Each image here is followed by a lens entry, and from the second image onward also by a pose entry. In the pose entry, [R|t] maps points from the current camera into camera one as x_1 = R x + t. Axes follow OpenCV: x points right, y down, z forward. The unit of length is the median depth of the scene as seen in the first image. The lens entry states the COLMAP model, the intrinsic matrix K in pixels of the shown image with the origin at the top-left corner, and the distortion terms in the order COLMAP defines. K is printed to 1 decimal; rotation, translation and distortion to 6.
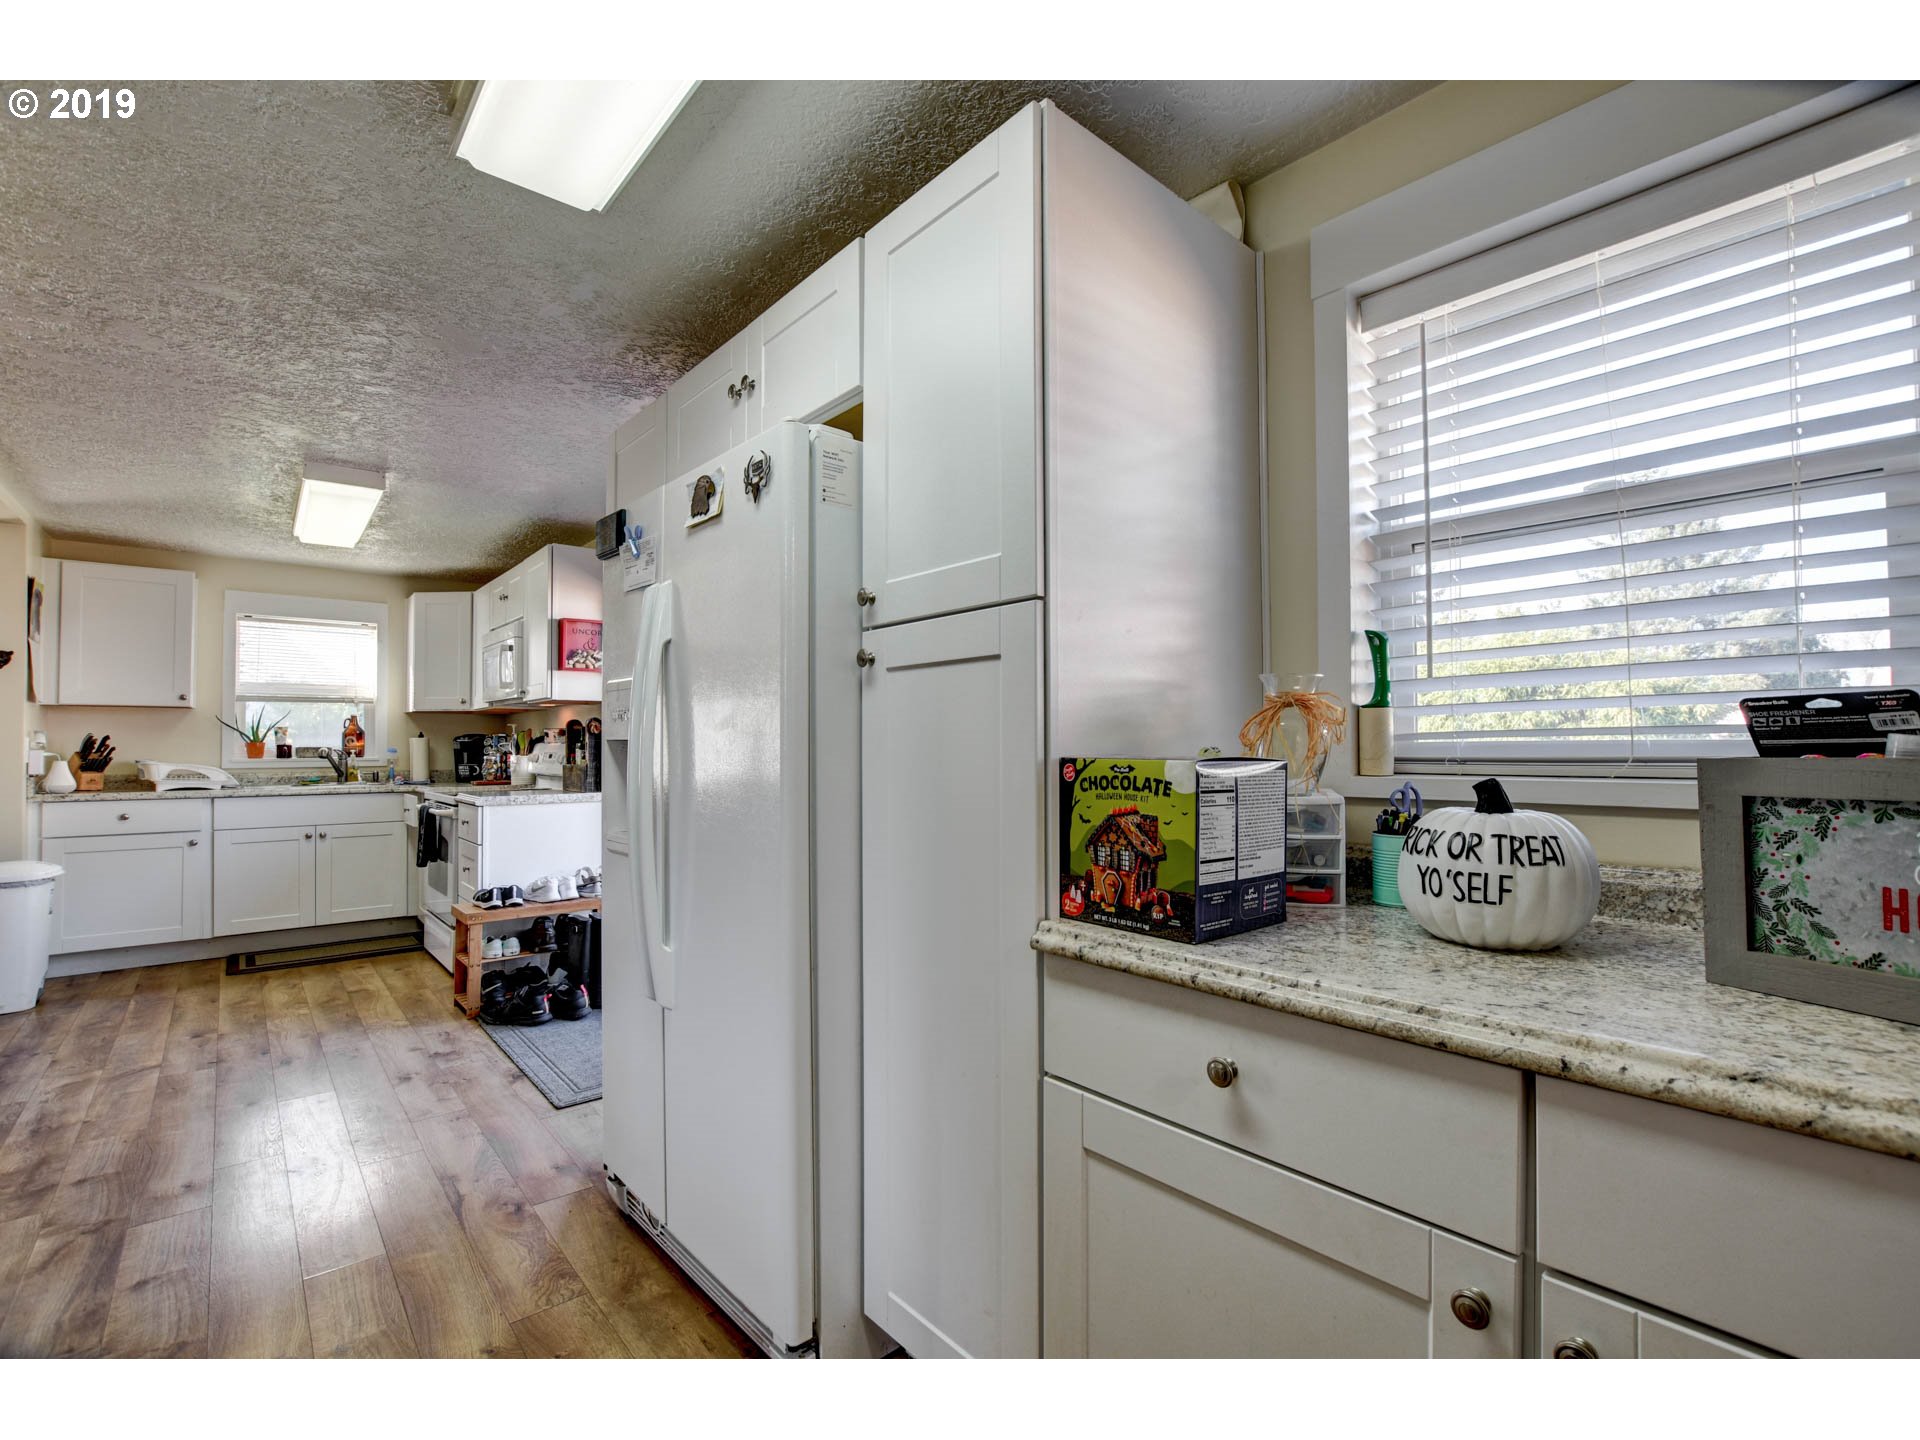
lens RADIAL K [[851.5, 0, 971.0], [0, 851.5, 727.4], [0, 0, 1]] dist [-0.036194, 0.007176]
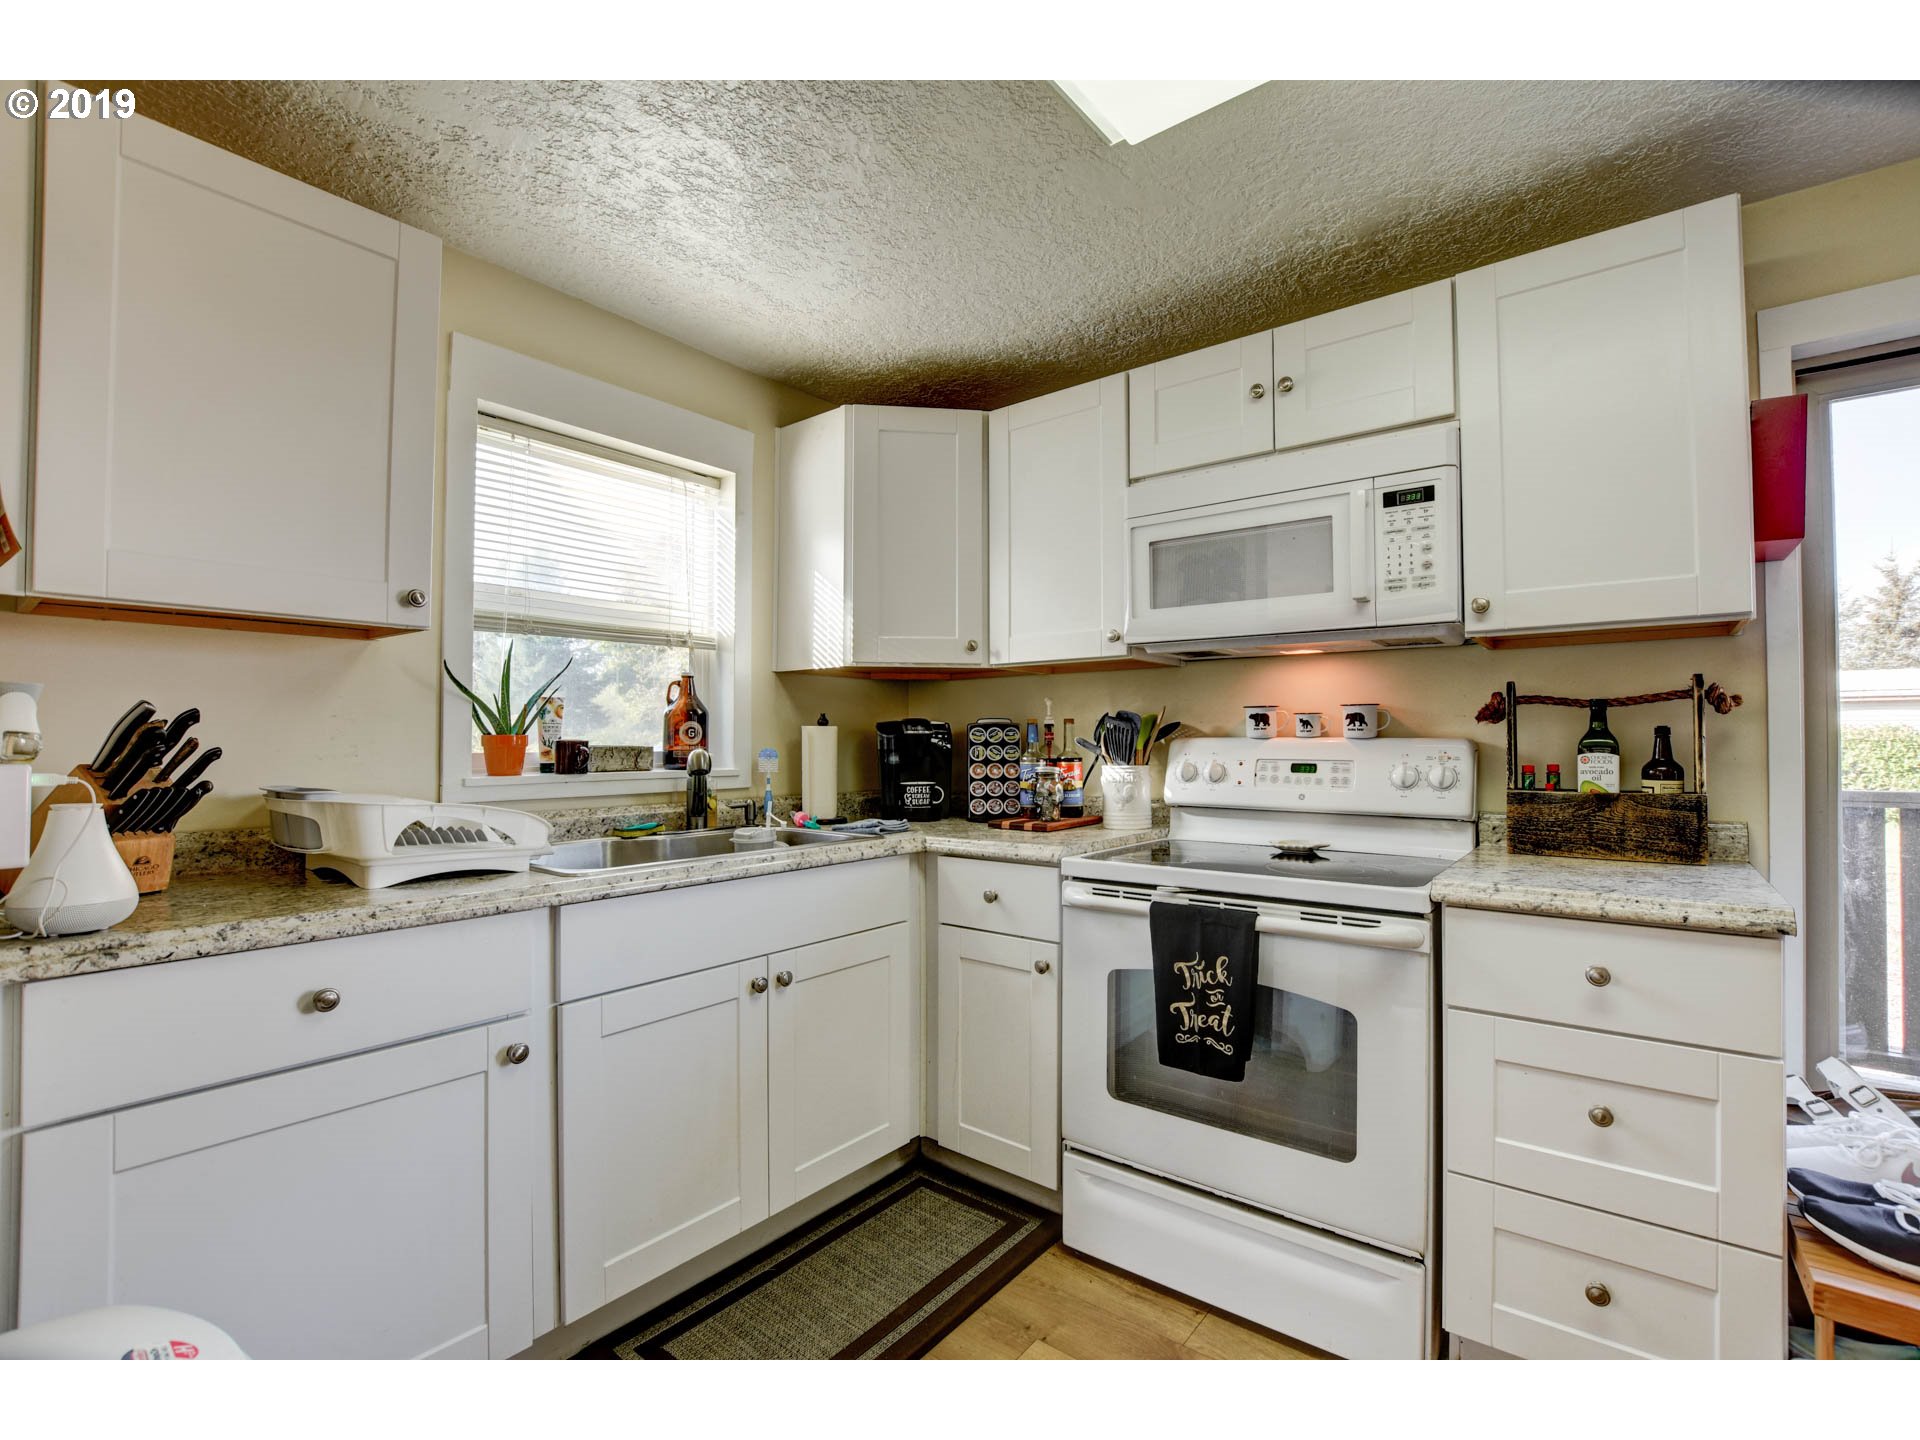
lens RADIAL K [[851.5, 0, 971.0], [0, 851.5, 727.4], [0, 0, 1]] dist [-0.036194, 0.007176]
pose [[0.984534, 0.005208, 0.175119, -0.792827], [-0.006095, 0.999971, 0.004529, 0.012730], [-0.175090, -0.005526, 0.984537, 0.631151]]
